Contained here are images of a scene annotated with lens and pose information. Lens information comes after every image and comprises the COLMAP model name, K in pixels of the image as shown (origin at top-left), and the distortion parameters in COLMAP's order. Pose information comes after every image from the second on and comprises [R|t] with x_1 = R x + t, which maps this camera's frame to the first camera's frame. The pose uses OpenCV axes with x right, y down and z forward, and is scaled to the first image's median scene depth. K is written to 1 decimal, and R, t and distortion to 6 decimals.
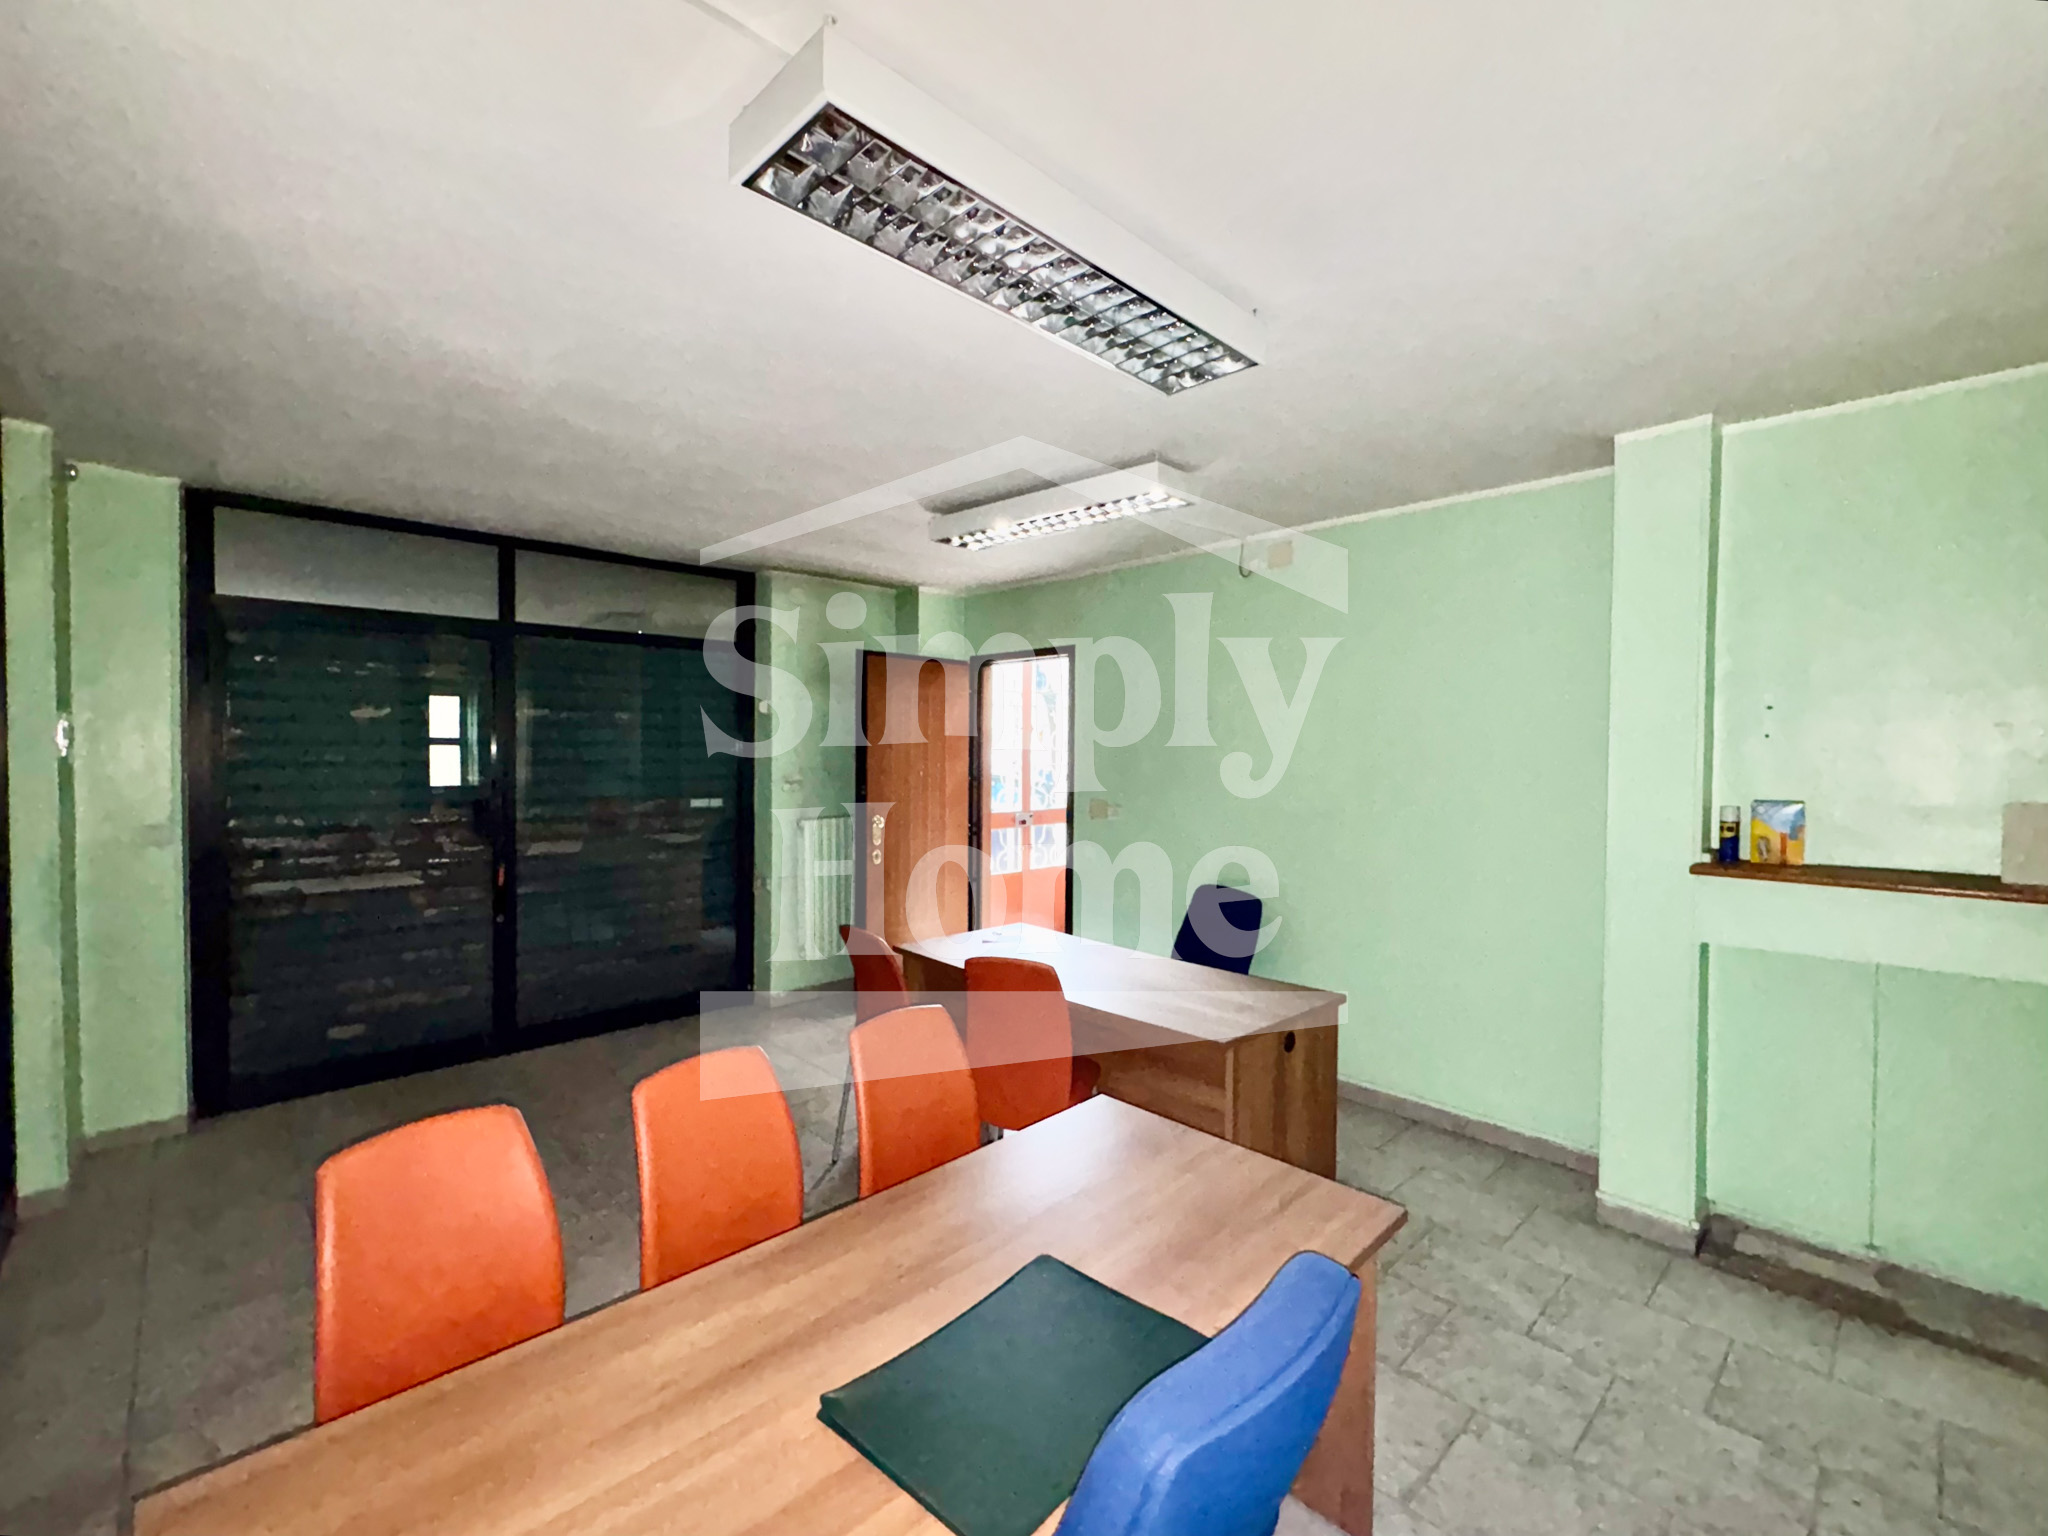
lens RADIAL K [[823.5, 0, 1024.0], [0, 823.5, 768.0], [0, 0, 1]] dist [-0.001798, -0.000216]
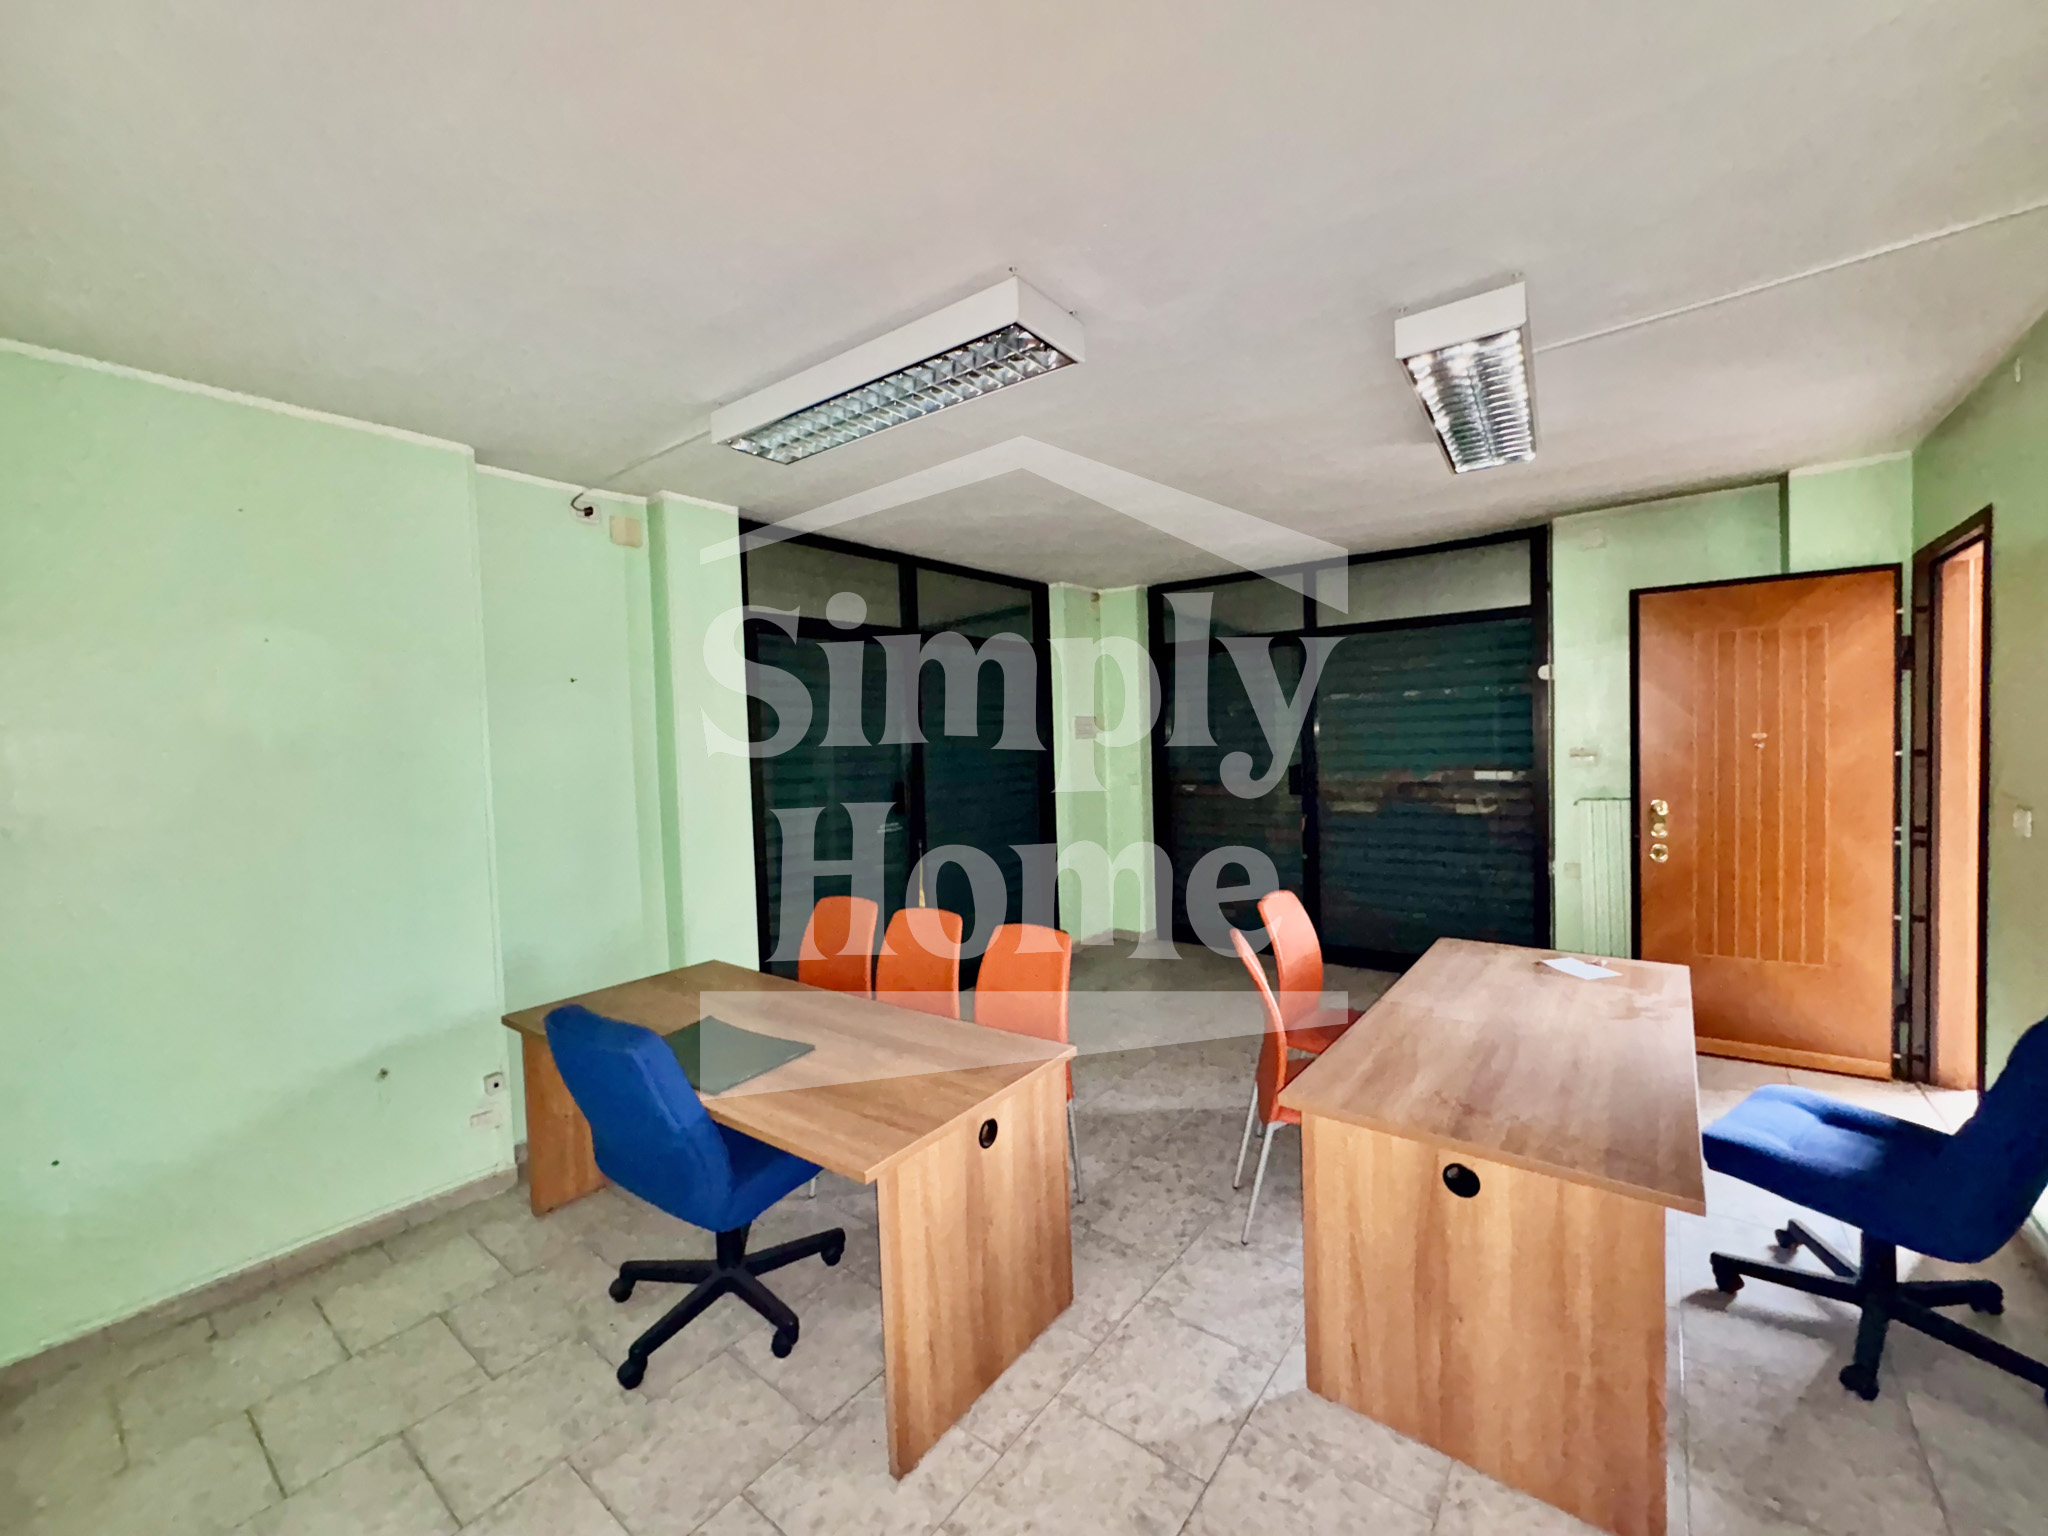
lens RADIAL K [[828.1, 0, 1074.5], [0, 828.1, 768.7], [0, 0, 1]] dist [-0.000005, -0.000009]
pose [[0.222382, 0.031114, -0.974463, 0.530621], [0.012122, 0.999325, 0.034674, -0.006276], [0.974884, -0.019524, 0.221855, 0.336202]]
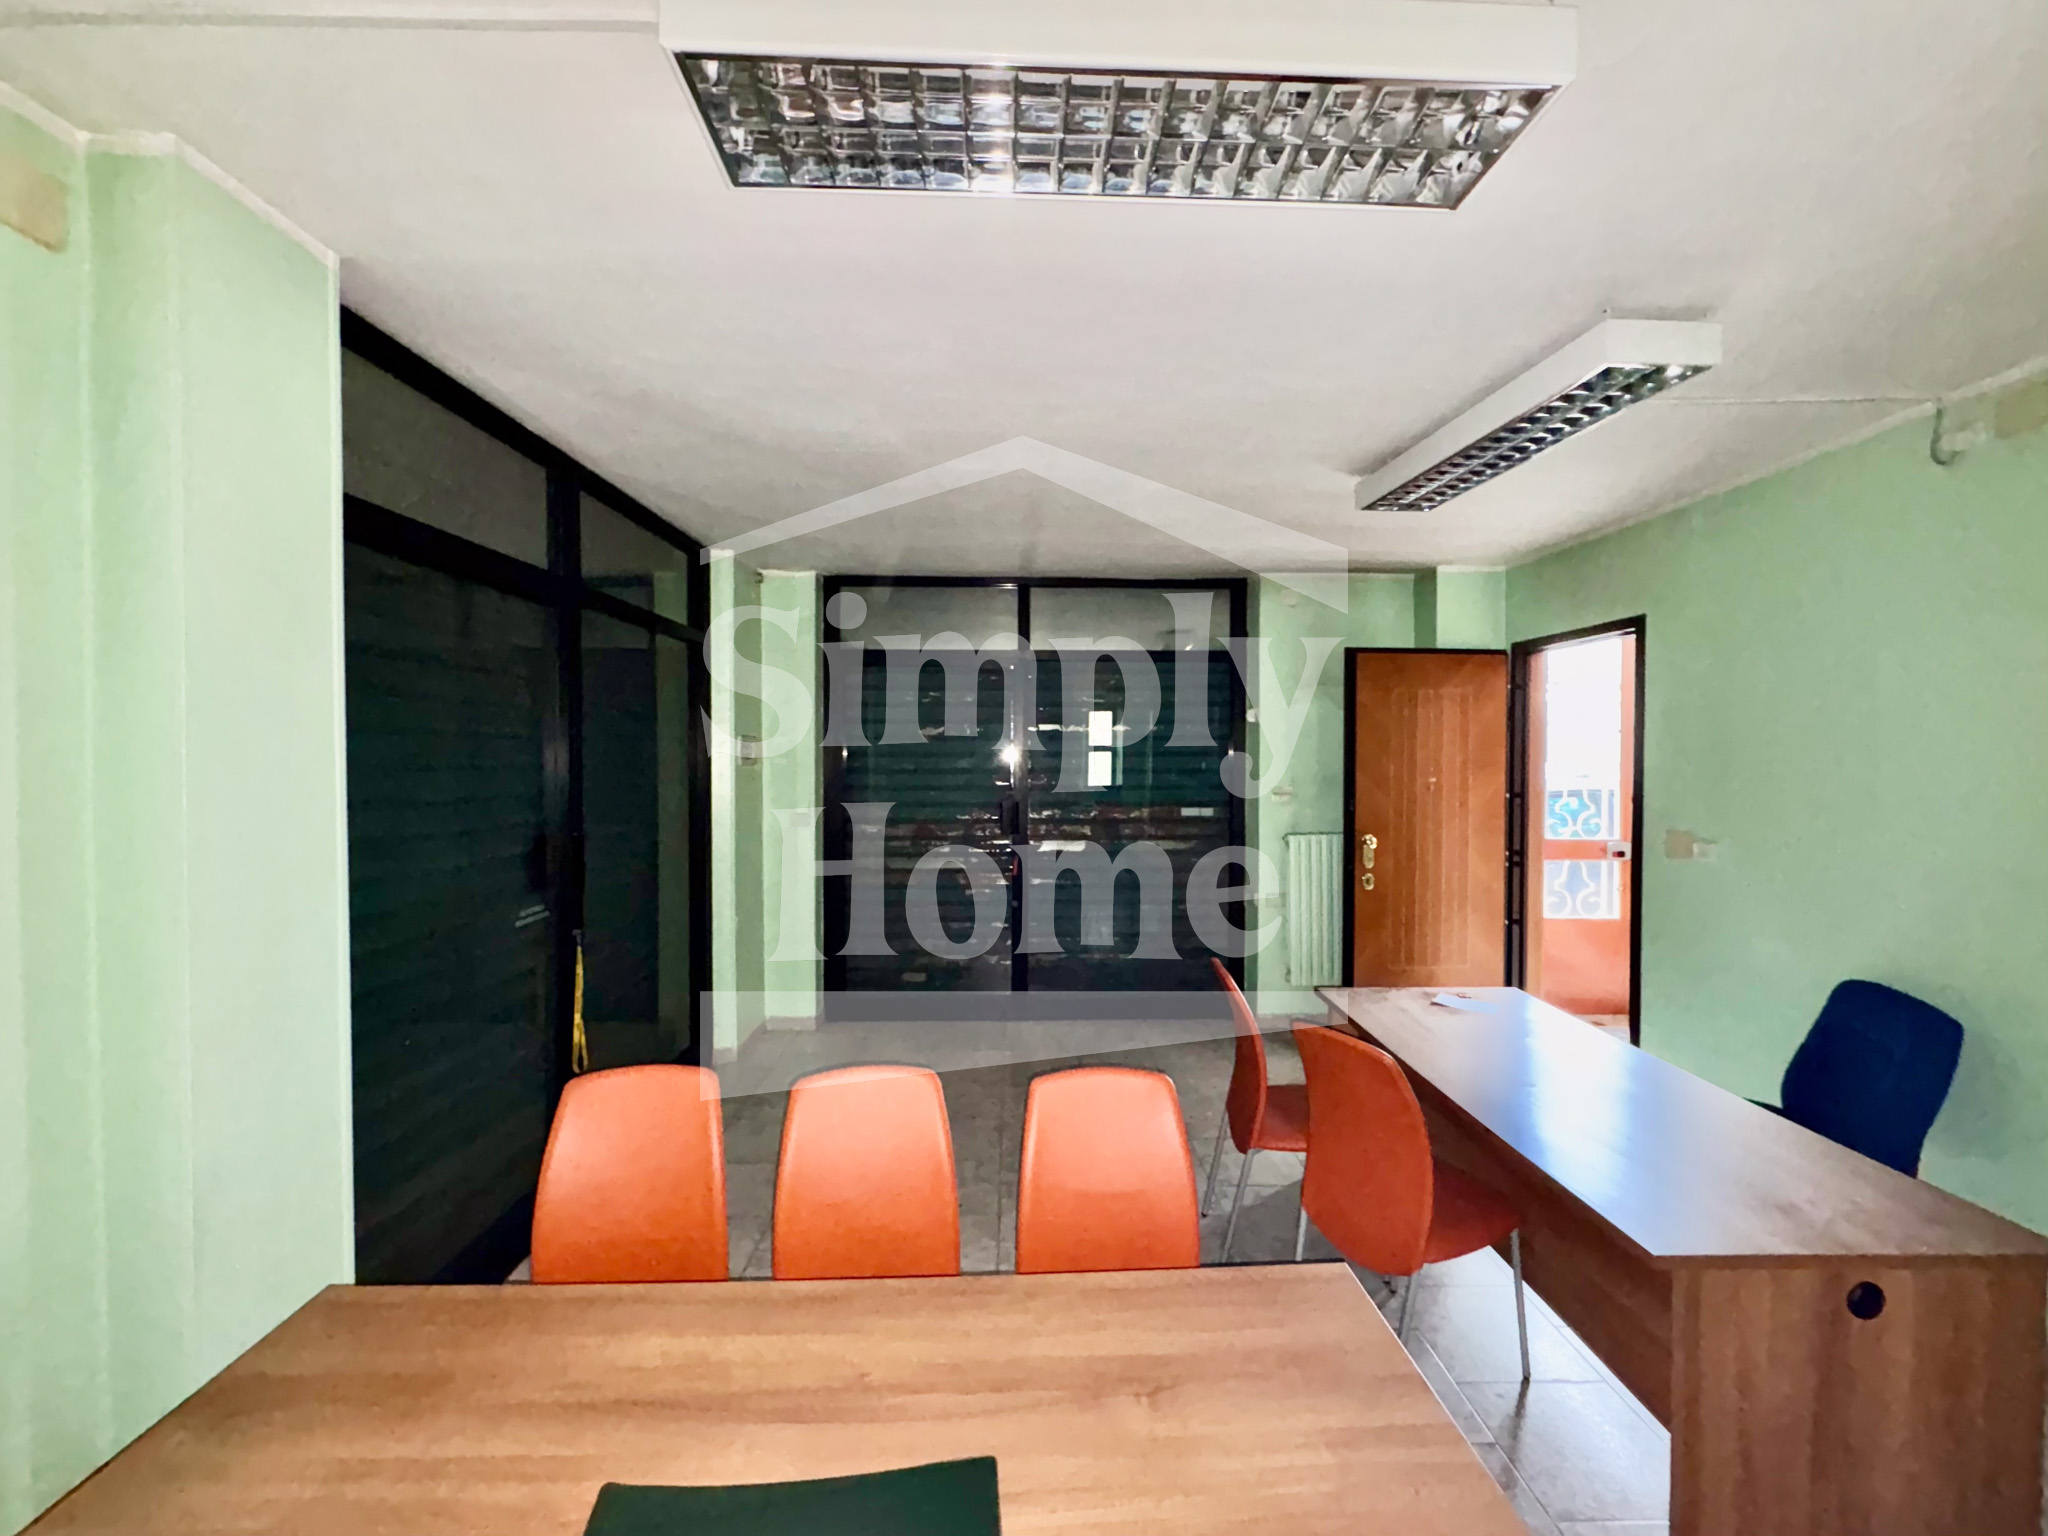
lens RADIAL K [[816.6, 0, 1025.6], [0, 816.6, 765.2], [0, 0, 1]] dist [0.000145, 0.000070]
pose [[0.758927, 0.003501, -0.651166, 0.124410], [-0.013078, 0.999866, -0.009867, -0.002961], [0.651045, 0.016005, 0.758871, 0.111934]]
